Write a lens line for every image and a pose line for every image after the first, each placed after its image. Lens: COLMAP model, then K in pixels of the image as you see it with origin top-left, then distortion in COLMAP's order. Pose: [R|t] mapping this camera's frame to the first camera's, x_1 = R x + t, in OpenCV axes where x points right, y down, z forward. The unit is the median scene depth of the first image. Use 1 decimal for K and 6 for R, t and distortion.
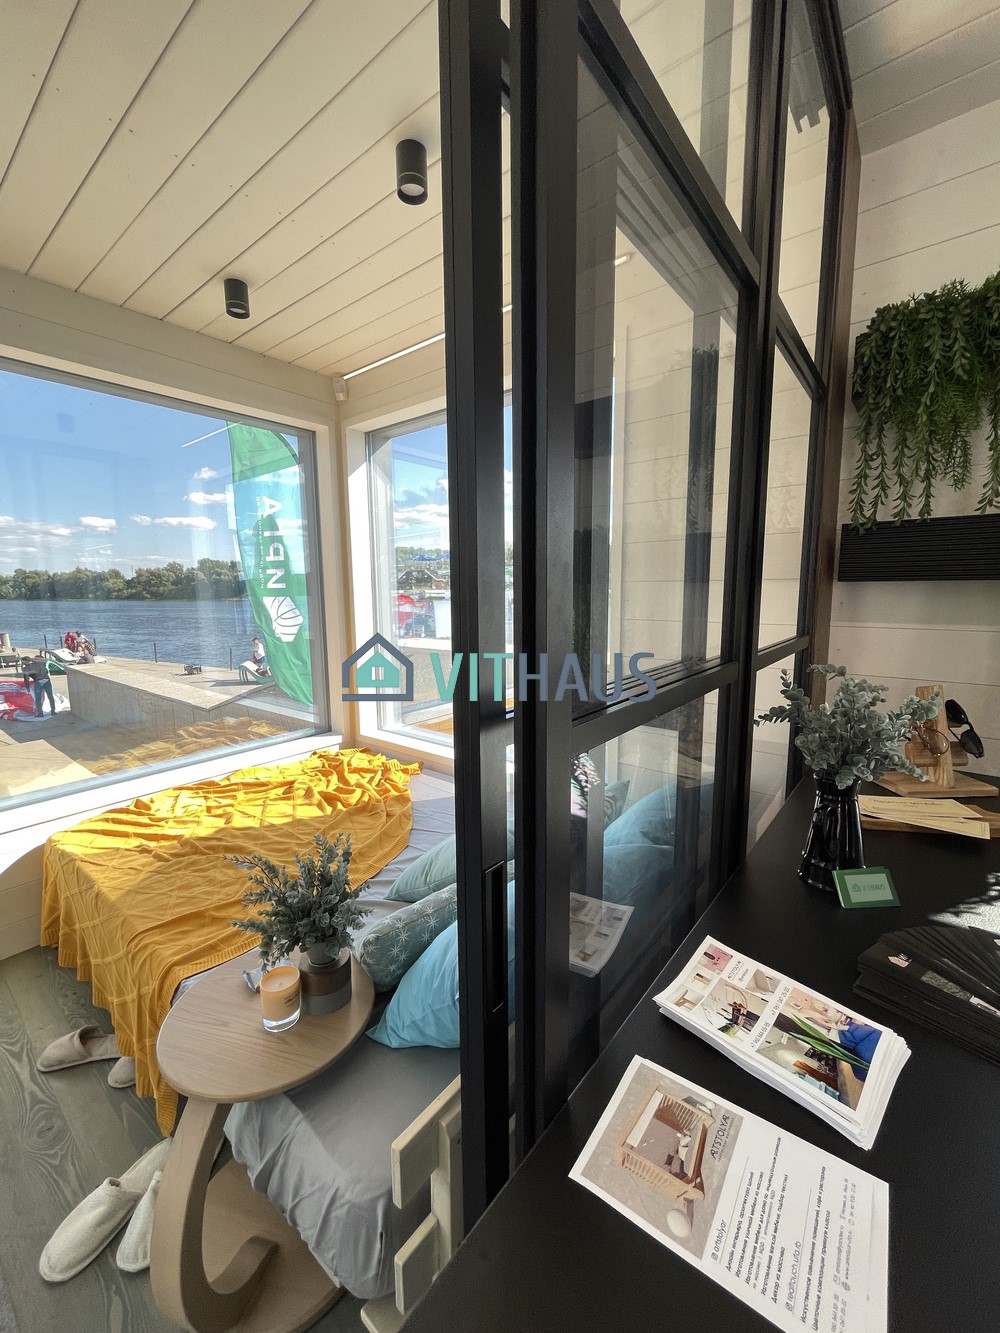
lens RADIAL K [[541.8, 0, 497.3], [0, 541.8, 664.4], [0, 0, 1]] dist [-0.003701, 0.000114]
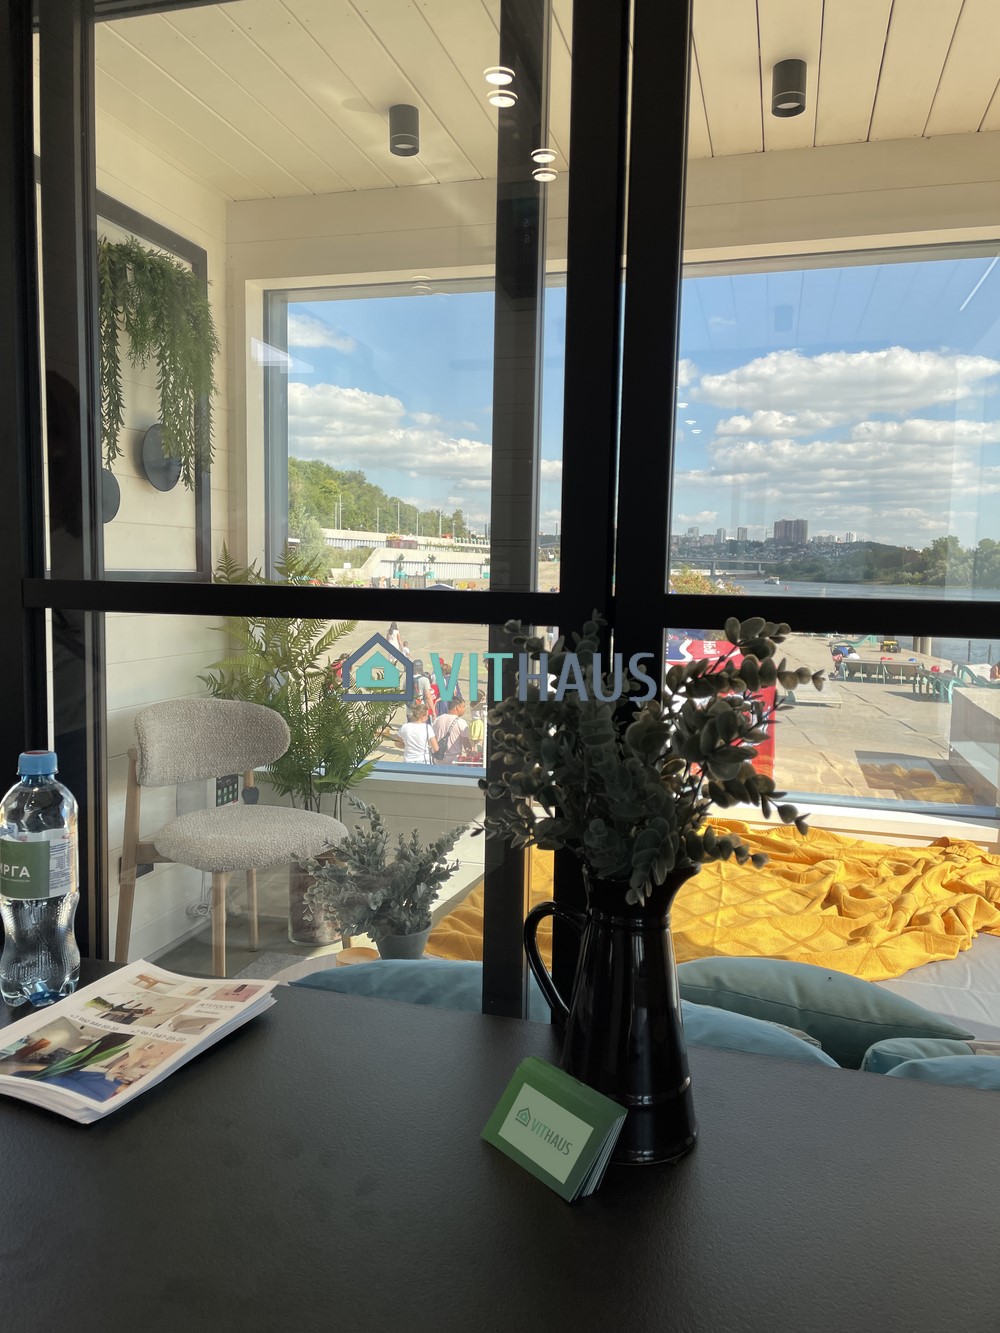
lens RADIAL K [[1012.3, 0, 498.7], [0, 1012.3, 666.8], [0, 0, 1]] dist [0.007974, 0.002121]
pose [[0.388193, 0.101102, -0.916016, 1.859849], [-0.147210, 0.988004, 0.046662, 0.041071], [0.909745, 0.116733, 0.398419, 0.846108]]
